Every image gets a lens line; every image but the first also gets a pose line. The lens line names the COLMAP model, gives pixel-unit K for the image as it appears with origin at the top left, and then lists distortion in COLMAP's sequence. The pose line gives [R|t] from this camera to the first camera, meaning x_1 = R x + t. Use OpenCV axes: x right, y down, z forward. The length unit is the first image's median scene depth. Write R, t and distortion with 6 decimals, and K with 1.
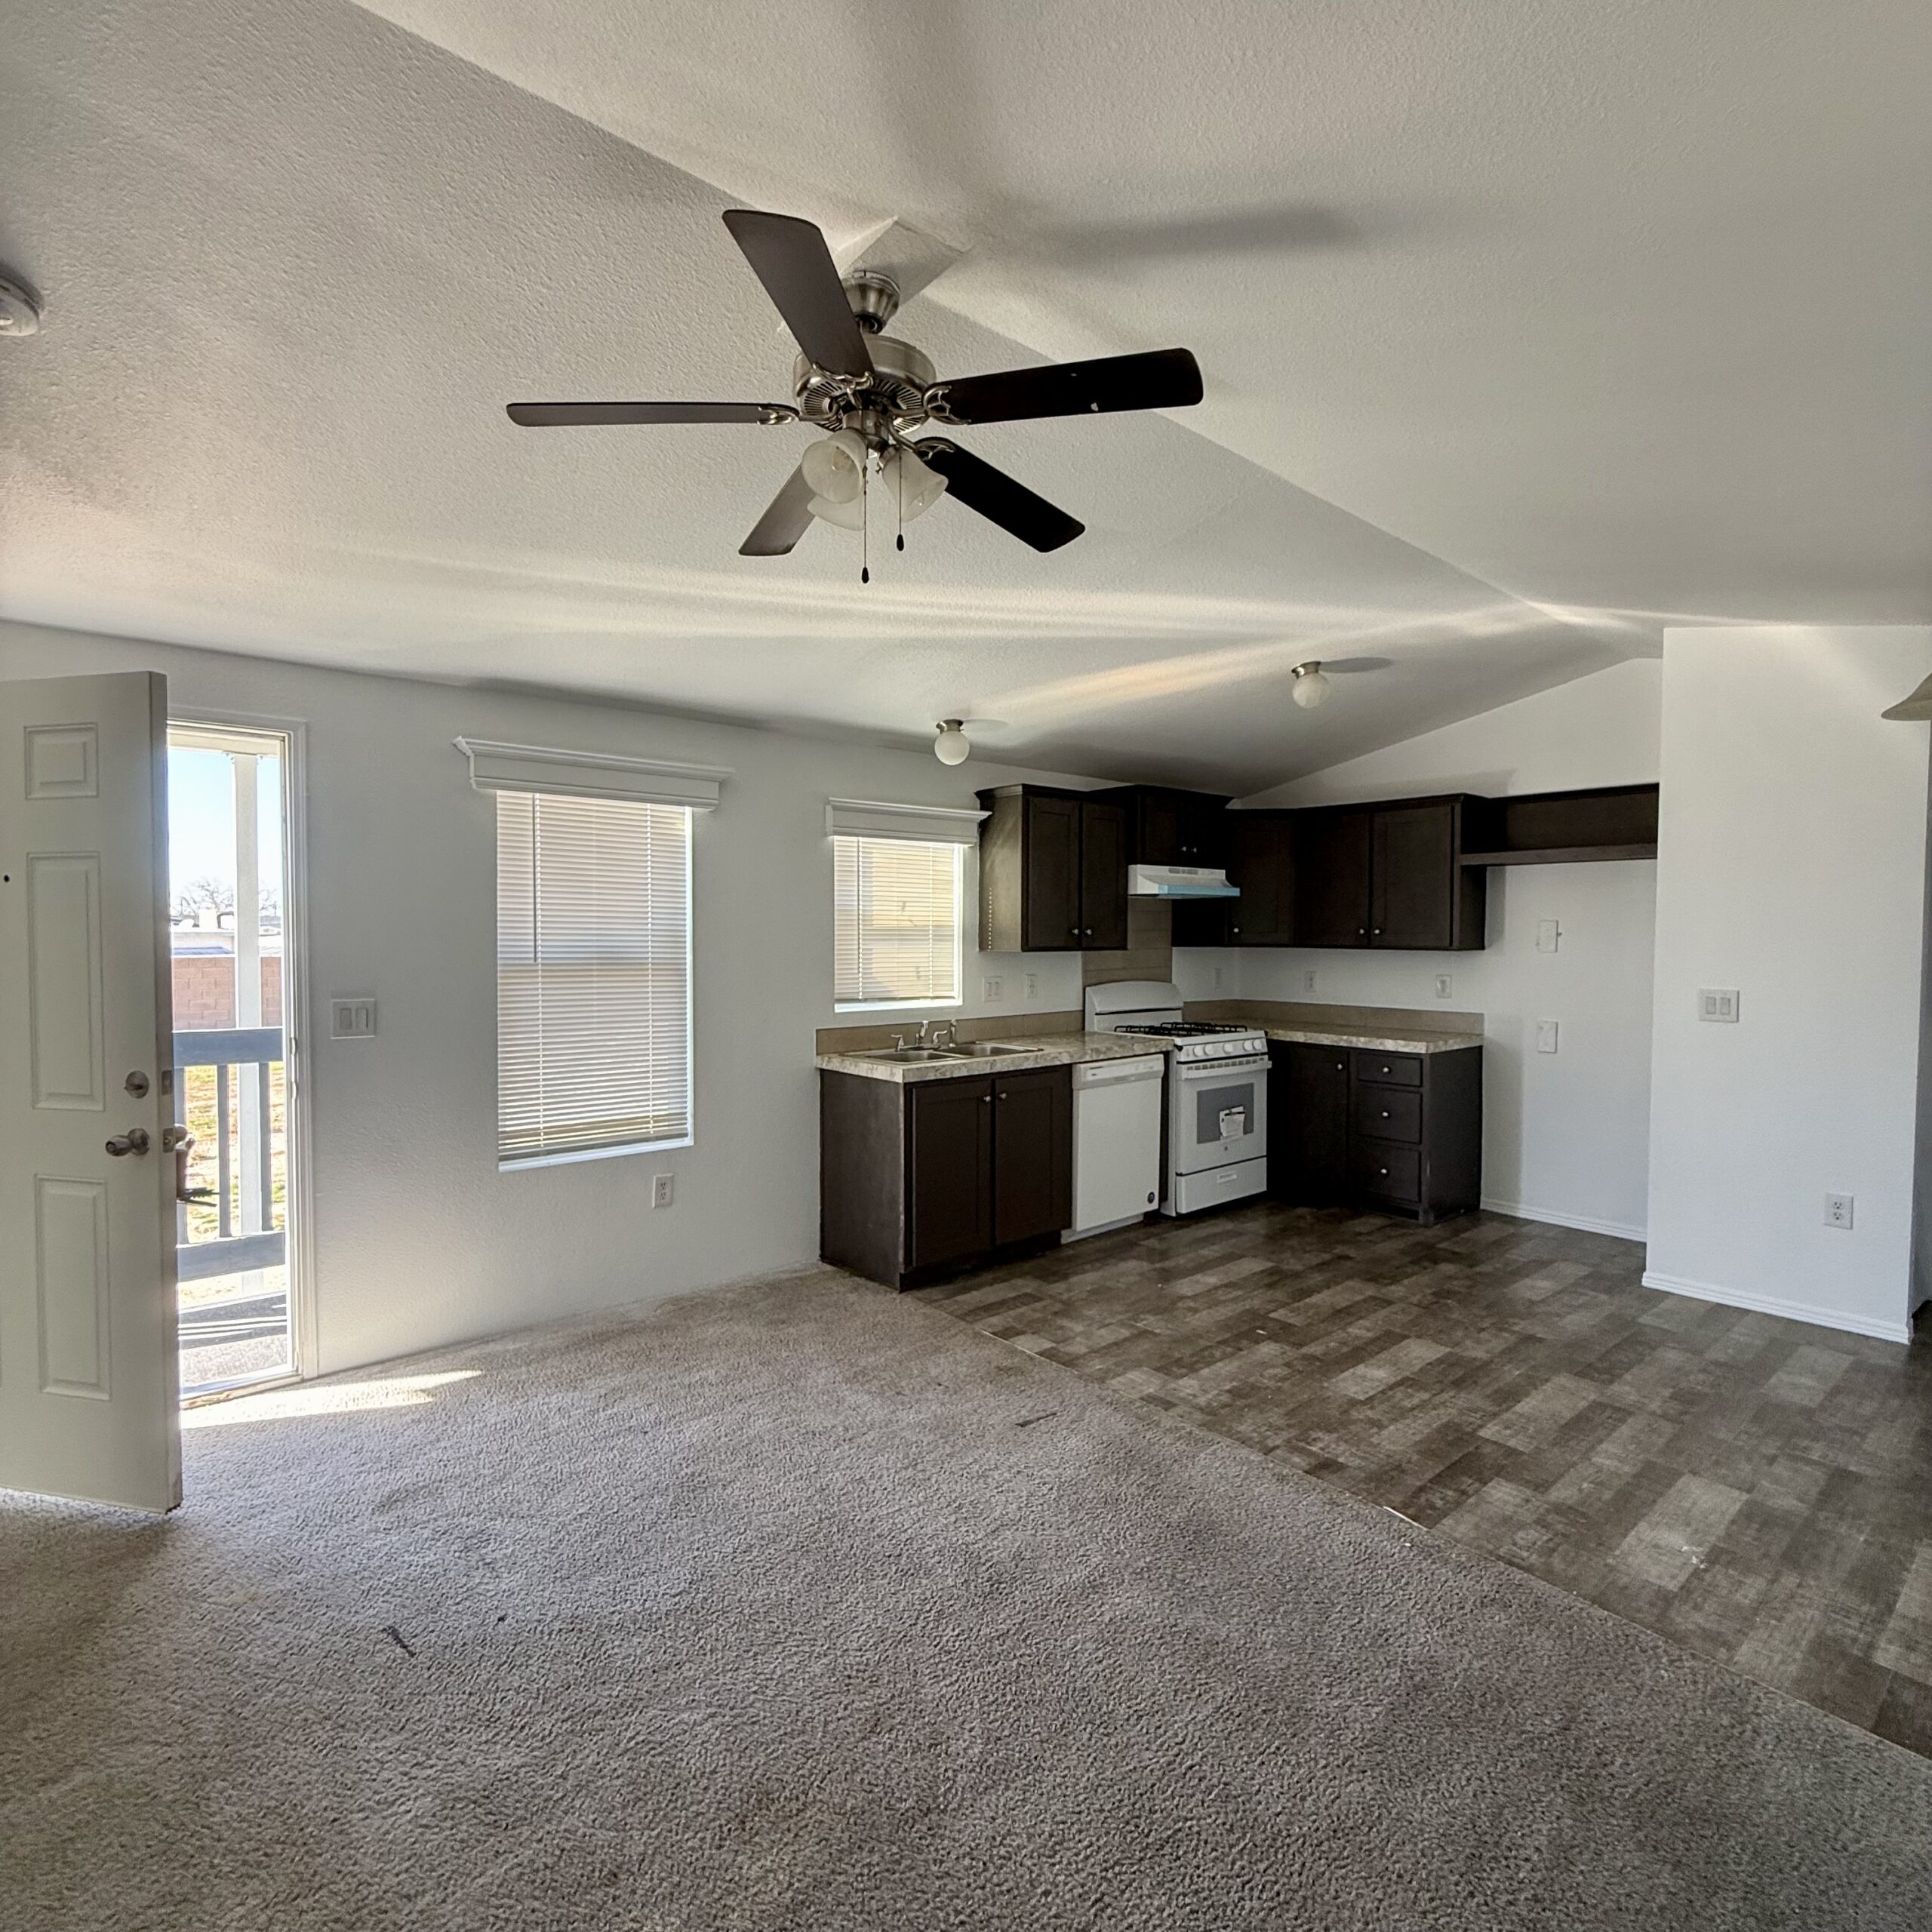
lens RADIAL K [[1035.5, 0, 963.6], [0, 1035.5, 966.9], [0, 0, 1]] dist [0.004976, -0.004345]
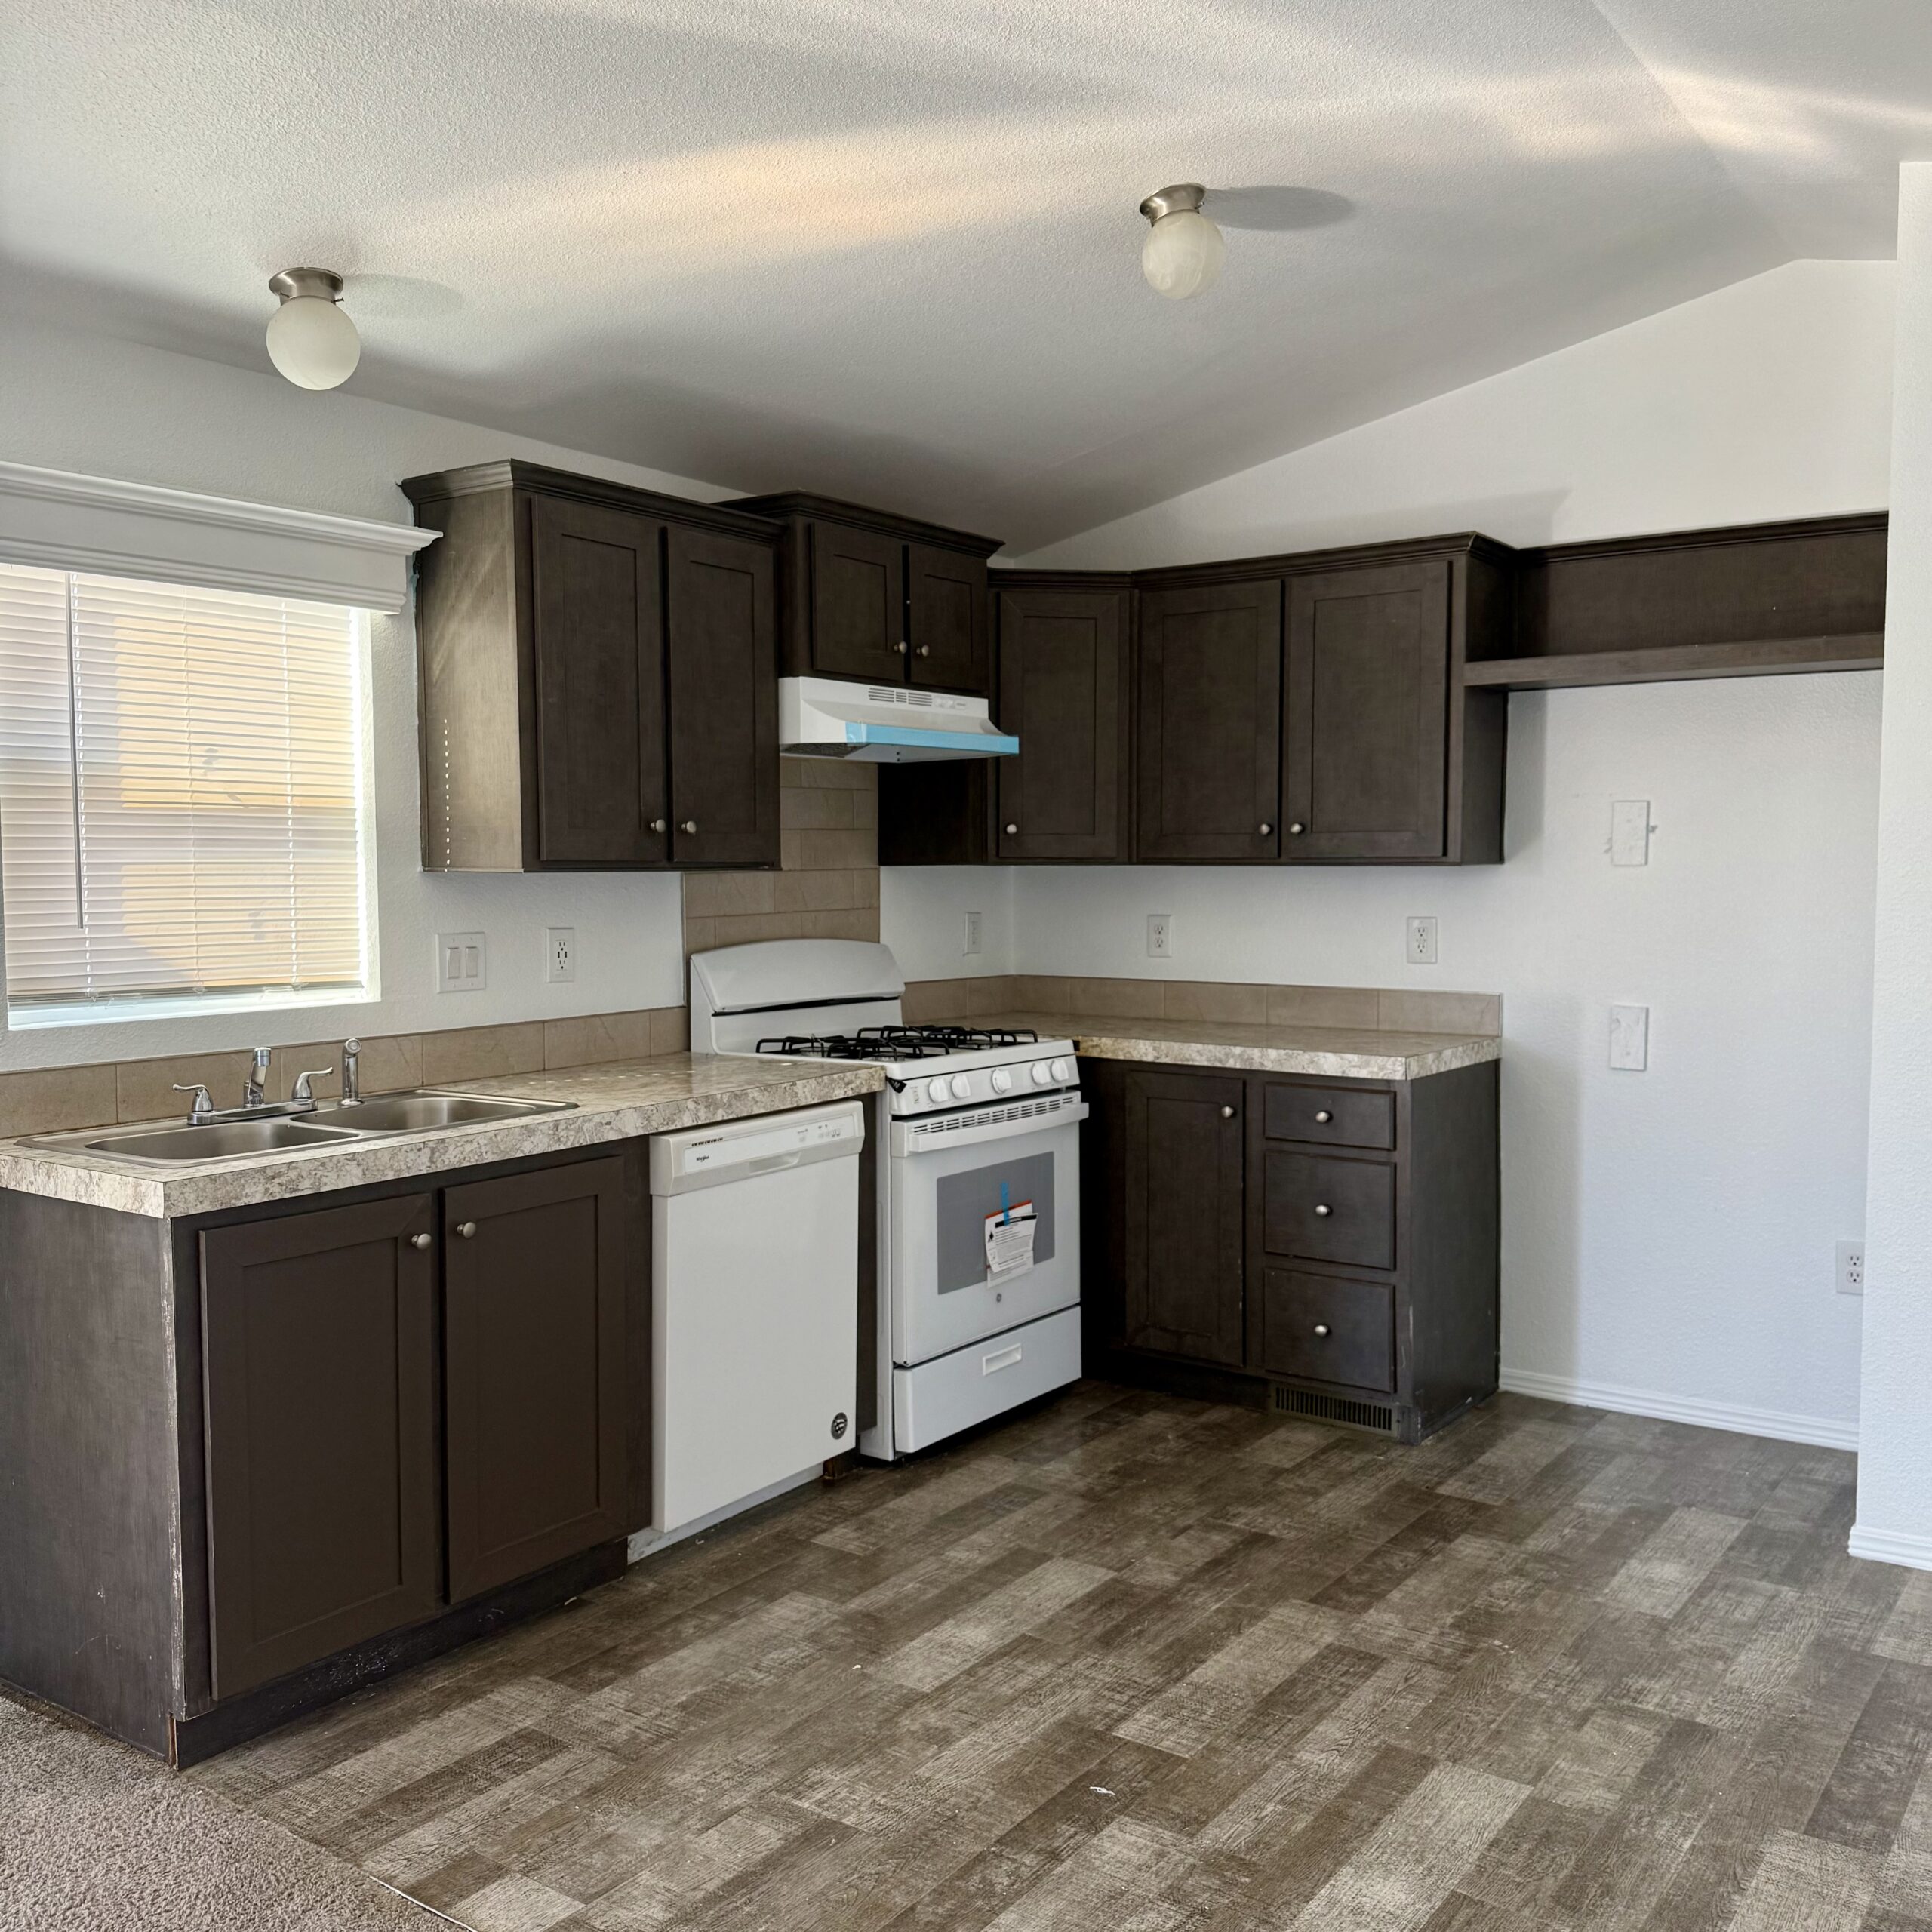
lens RADIAL K [[1824.1, 0, 967.6], [0, 1824.1, 962.7], [0, 0, 1]] dist [0.009264, 0.000000]
pose [[0.970279, -0.018455, 0.241285, 0.057810], [0.013074, 0.999629, 0.023883, 0.007734], [-0.241636, -0.020019, 0.970160, 0.271601]]
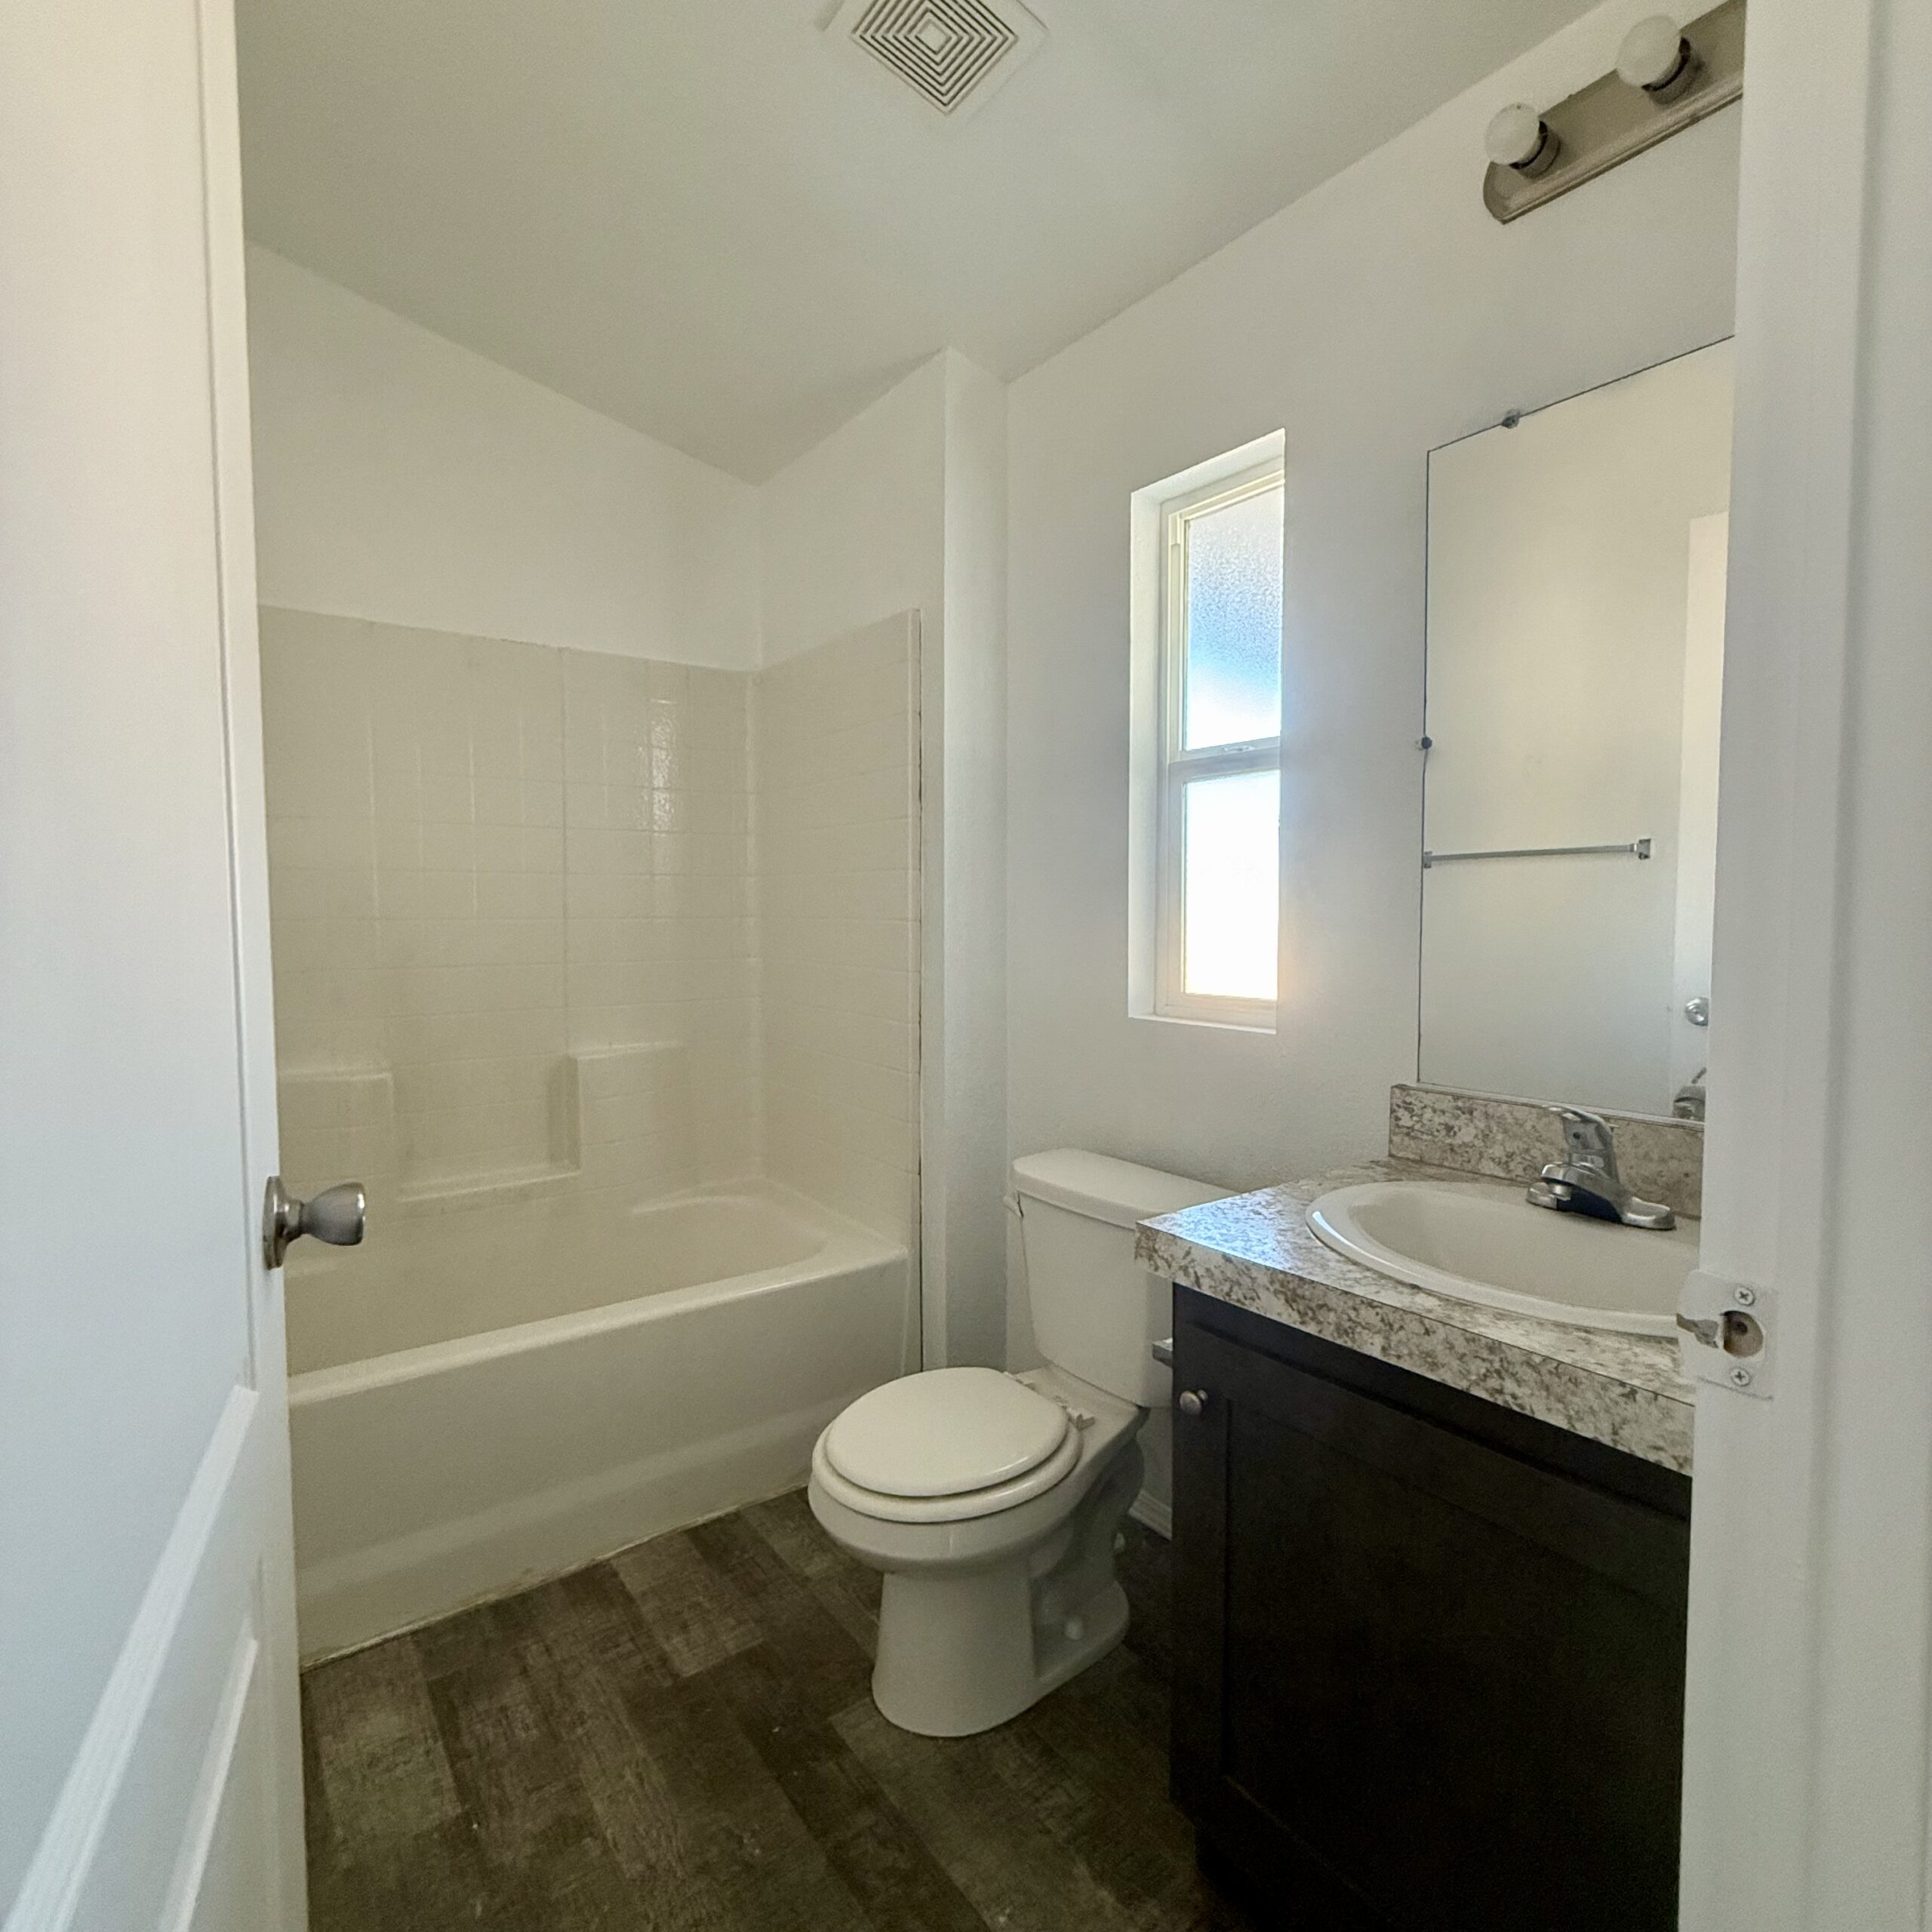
lens RADIAL K [[1035.5, 0, 958.6], [0, 1035.5, 975.2], [0, 0, 1]] dist [0.004976, -0.004345]
pose [[0.065318, -0.065924, 0.995684, -0.074225], [0.035919, 0.997324, 0.063676, 0.036323], [-0.997218, 0.031605, 0.067511, 0.754343]]
